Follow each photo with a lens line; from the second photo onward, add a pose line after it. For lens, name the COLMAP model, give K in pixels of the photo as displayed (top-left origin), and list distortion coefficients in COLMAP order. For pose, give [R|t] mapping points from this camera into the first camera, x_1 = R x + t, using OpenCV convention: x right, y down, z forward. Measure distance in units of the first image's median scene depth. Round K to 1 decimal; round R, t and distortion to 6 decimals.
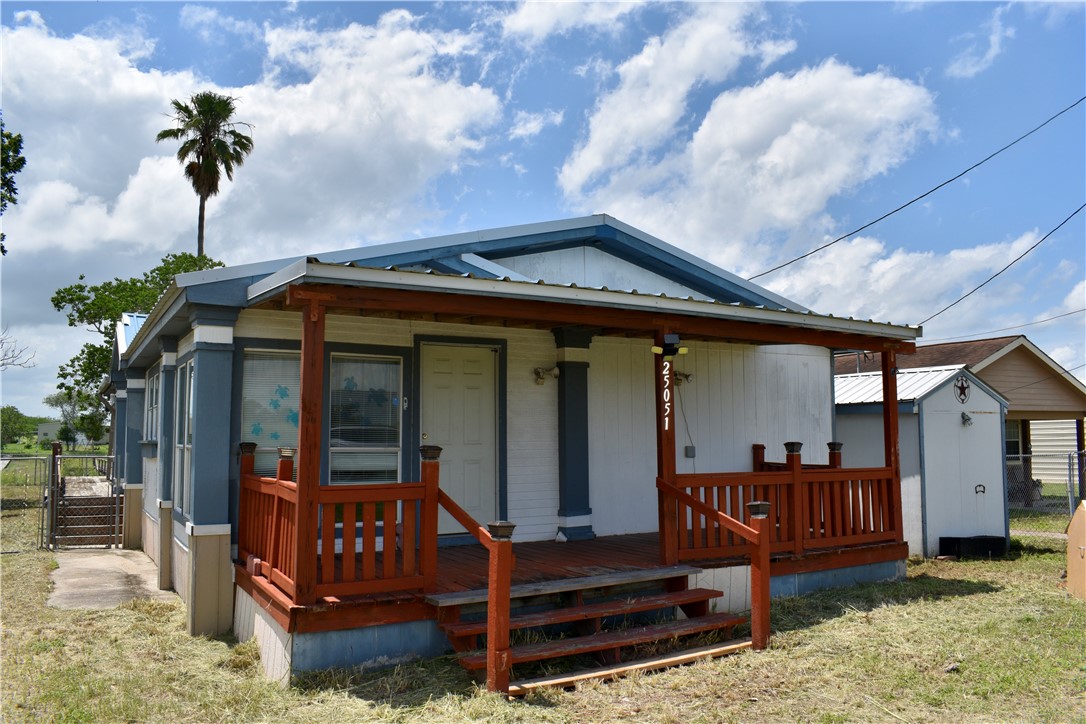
lens RADIAL K [[844.6, 0, 543.0], [0, 844.6, 362.0], [0, 0, 1]] dist [-0.096691, 0.014794]
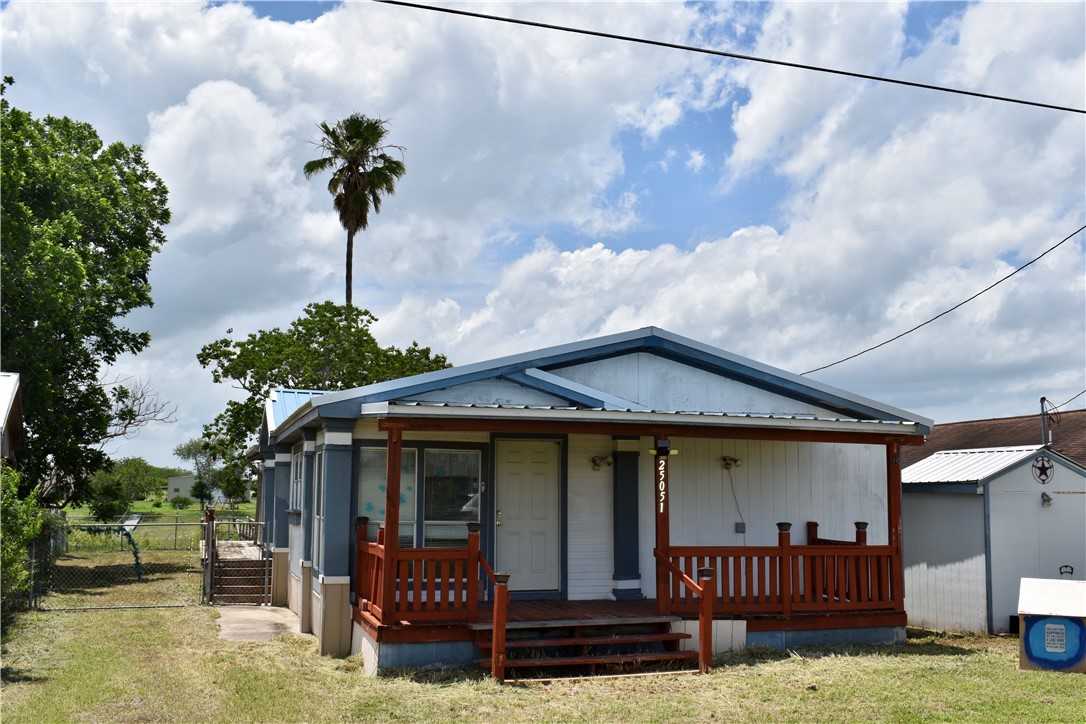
lens RADIAL K [[1124.1, 0, 543.0], [0, 1124.1, 362.0], [0, 0, 1]] dist [-0.072704, 0.017261]
pose [[0.974124, -0.015236, -0.225501, 0.278414], [0.008443, 0.999482, -0.031062, -0.077247], [0.225858, 0.028354, 0.973748, -0.576098]]
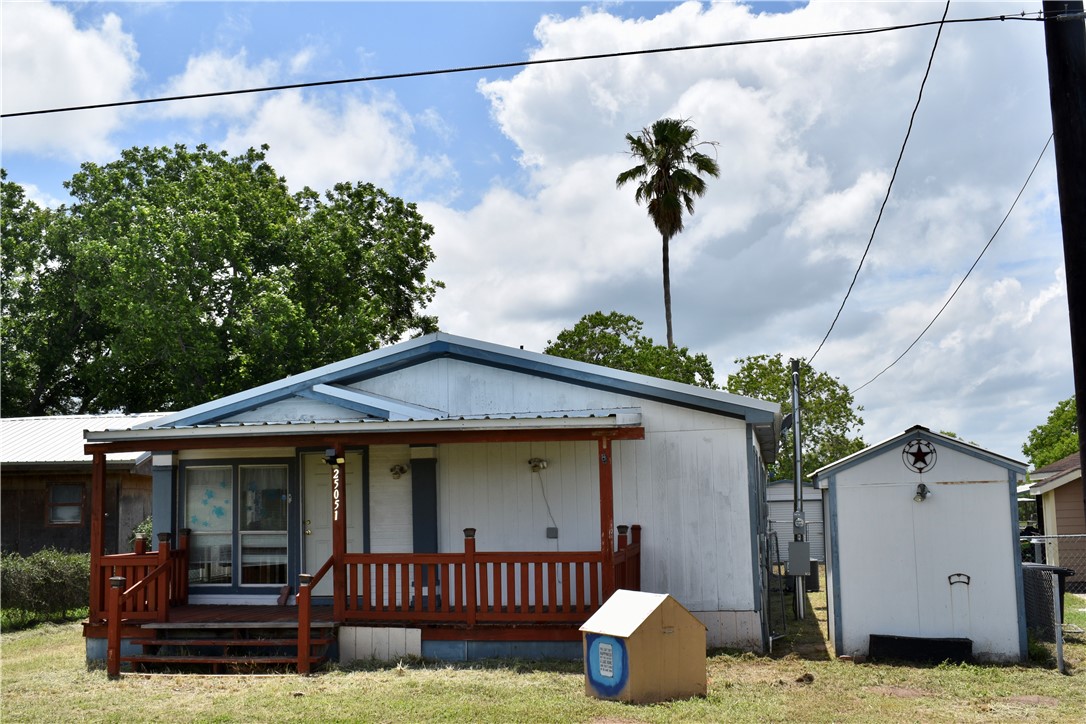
lens RADIAL K [[1154.6, 0, 543.0], [0, 1154.6, 362.0], [0, 0, 1]] dist [-0.068971, 0.018238]
pose [[0.748903, -0.094560, -0.655899, 1.235992], [0.079035, 0.995447, -0.053271, -0.035415], [0.657950, -0.011944, 0.752967, -0.122373]]
